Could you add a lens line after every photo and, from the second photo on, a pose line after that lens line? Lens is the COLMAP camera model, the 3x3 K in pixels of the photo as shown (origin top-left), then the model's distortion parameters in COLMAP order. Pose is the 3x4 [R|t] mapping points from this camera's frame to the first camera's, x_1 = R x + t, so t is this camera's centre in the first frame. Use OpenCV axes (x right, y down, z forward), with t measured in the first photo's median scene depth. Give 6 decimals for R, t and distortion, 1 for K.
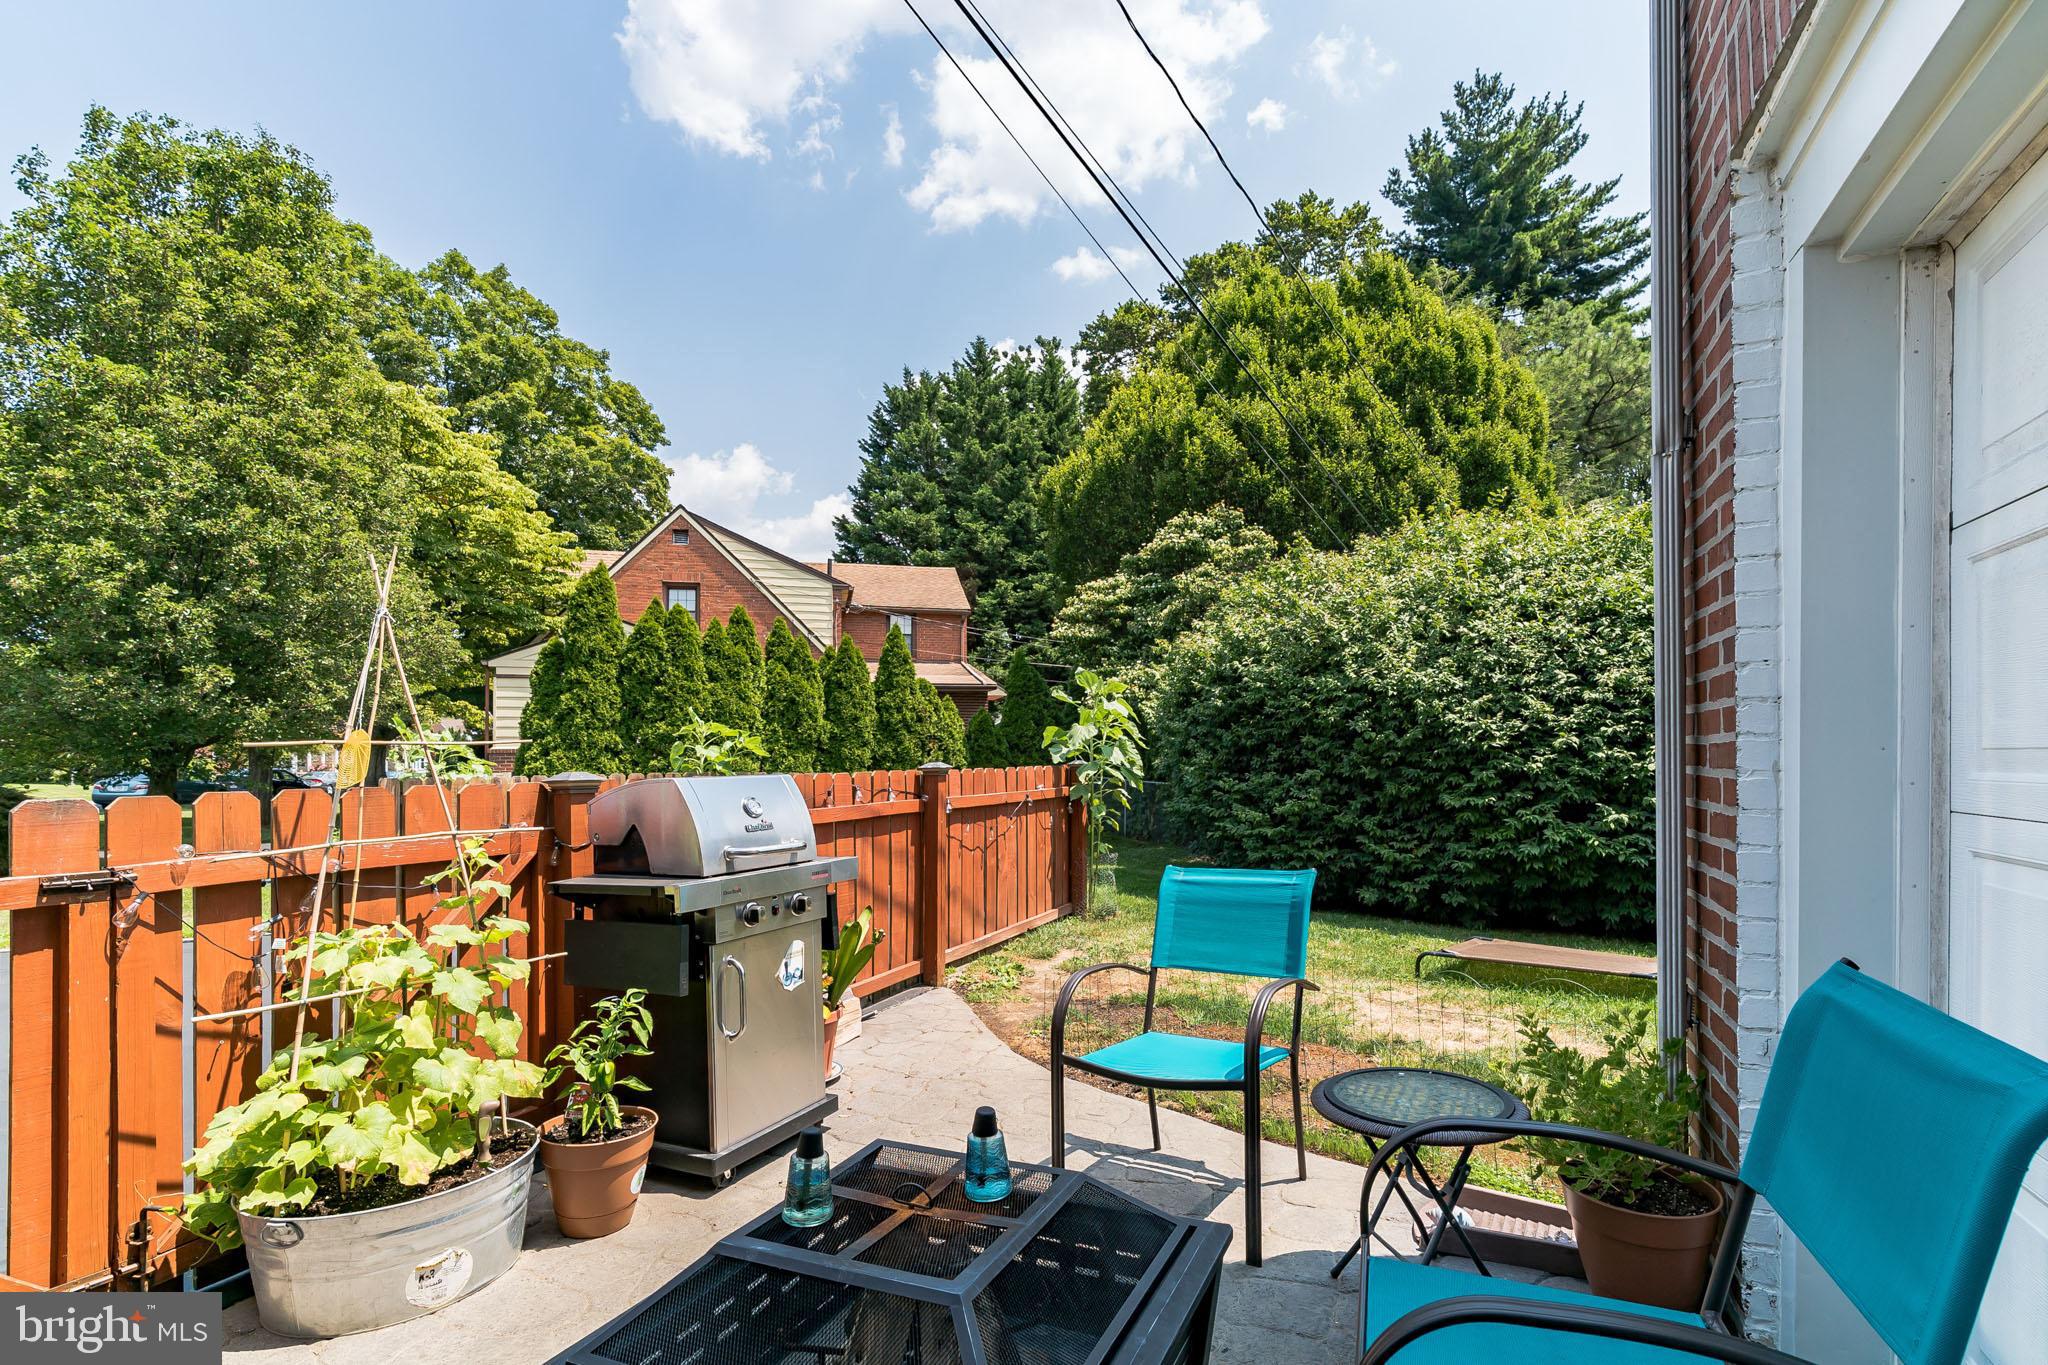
lens RADIAL K [[929.5, 0, 1098.2], [0, 929.5, 752.5], [0, 0, 1]] dist [-0.007238, 0.002268]
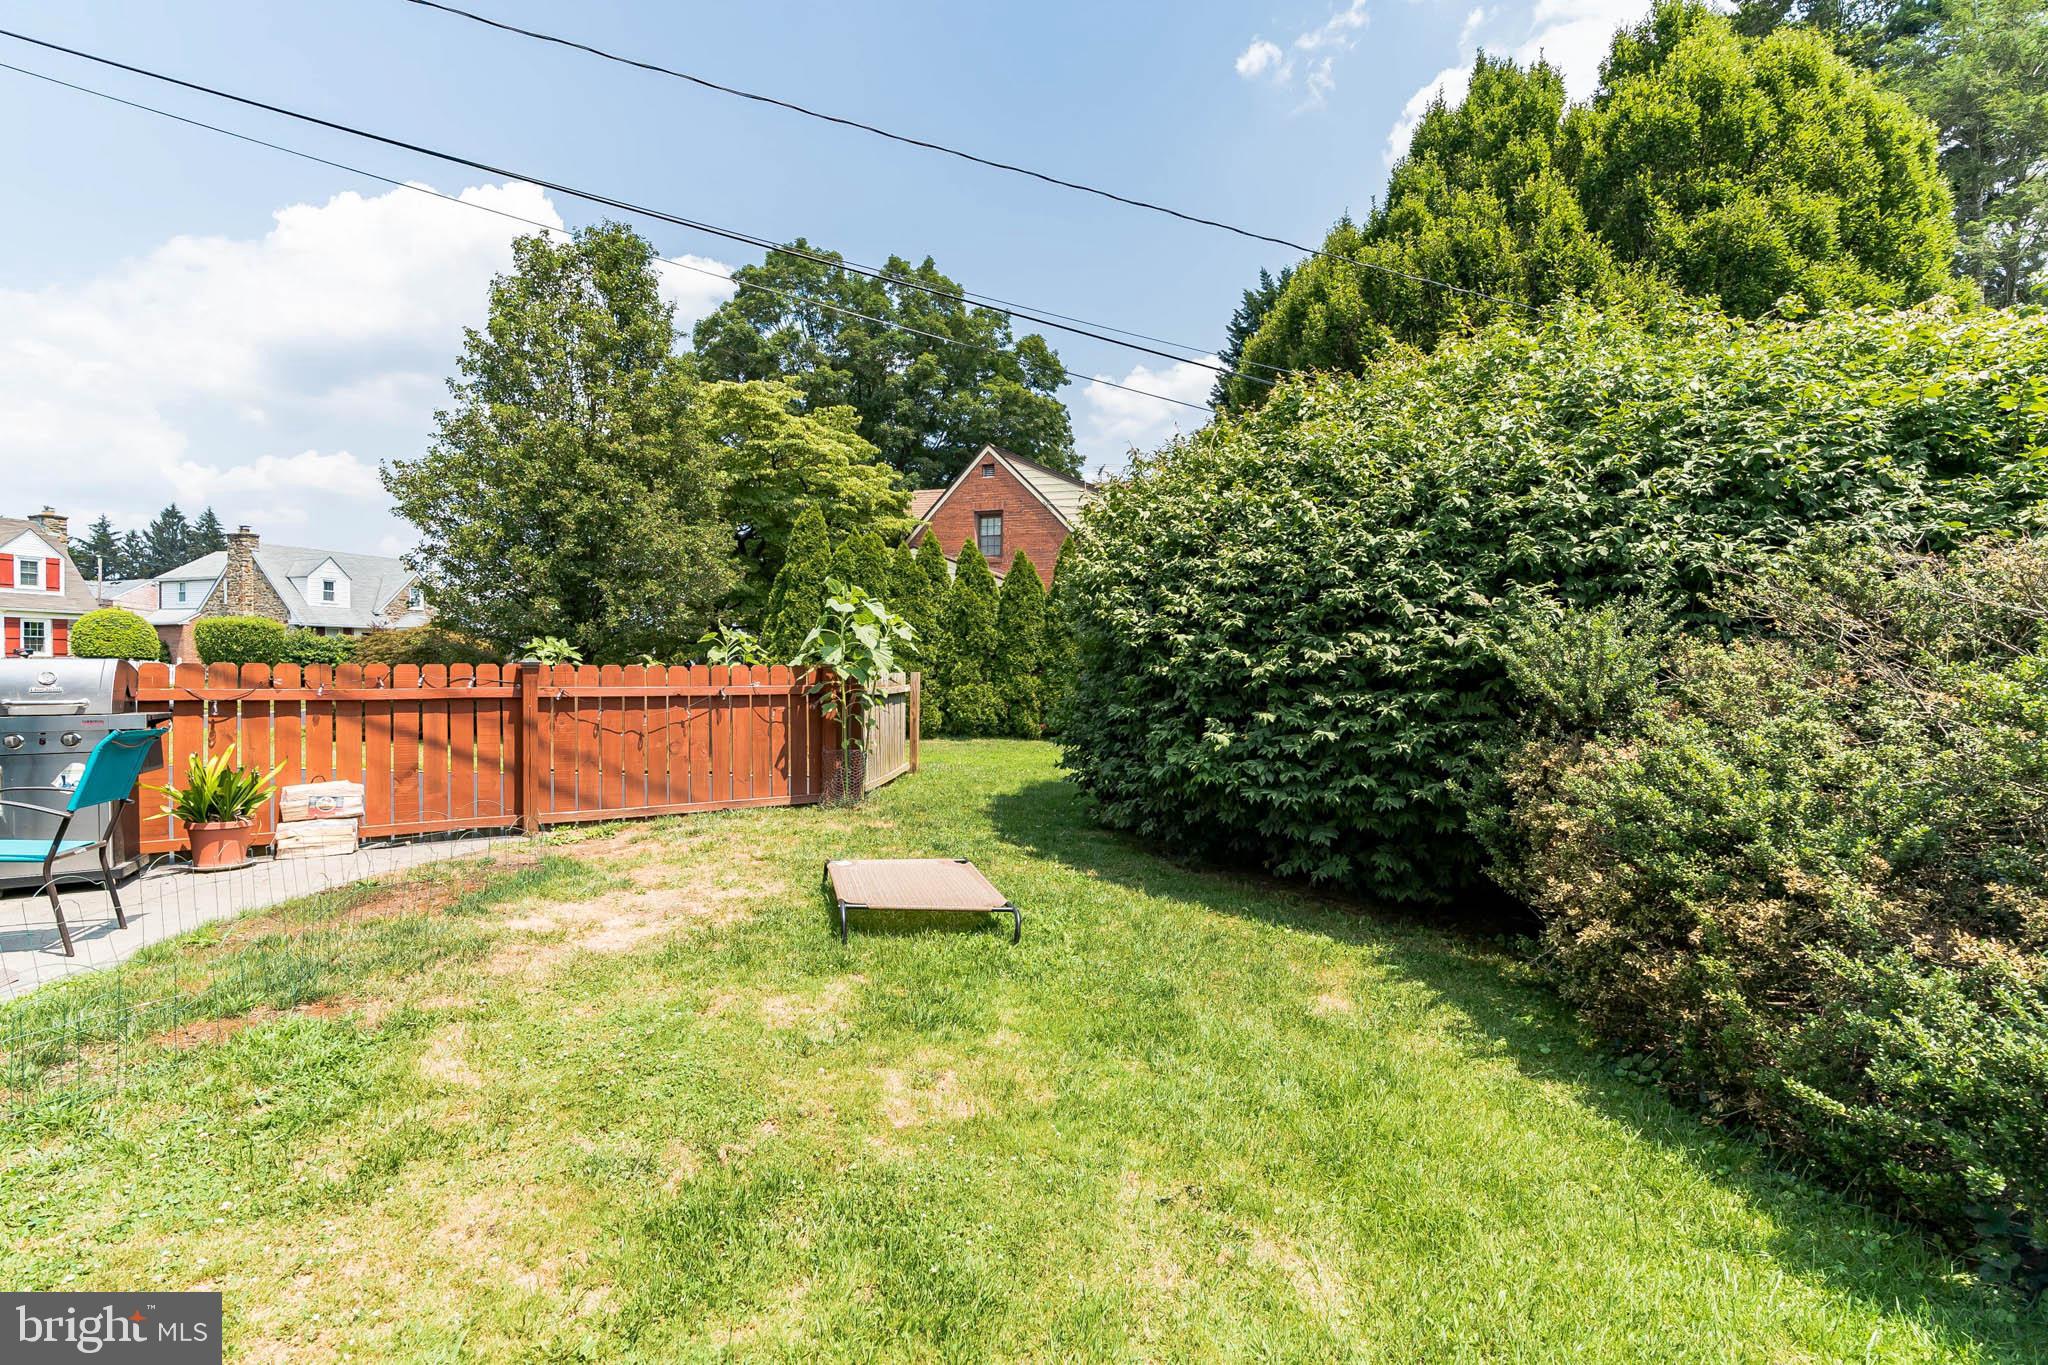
lens RADIAL K [[929.5, 0, 1025.9], [0, 929.5, 685.2], [0, 0, 1]] dist [-0.007238, 0.002268]
pose [[0.845911, 0.016716, -0.533062, 0.713416], [-0.004574, 0.999699, 0.024091, 0.010048], [0.533305, -0.017941, 0.845733, 0.206455]]
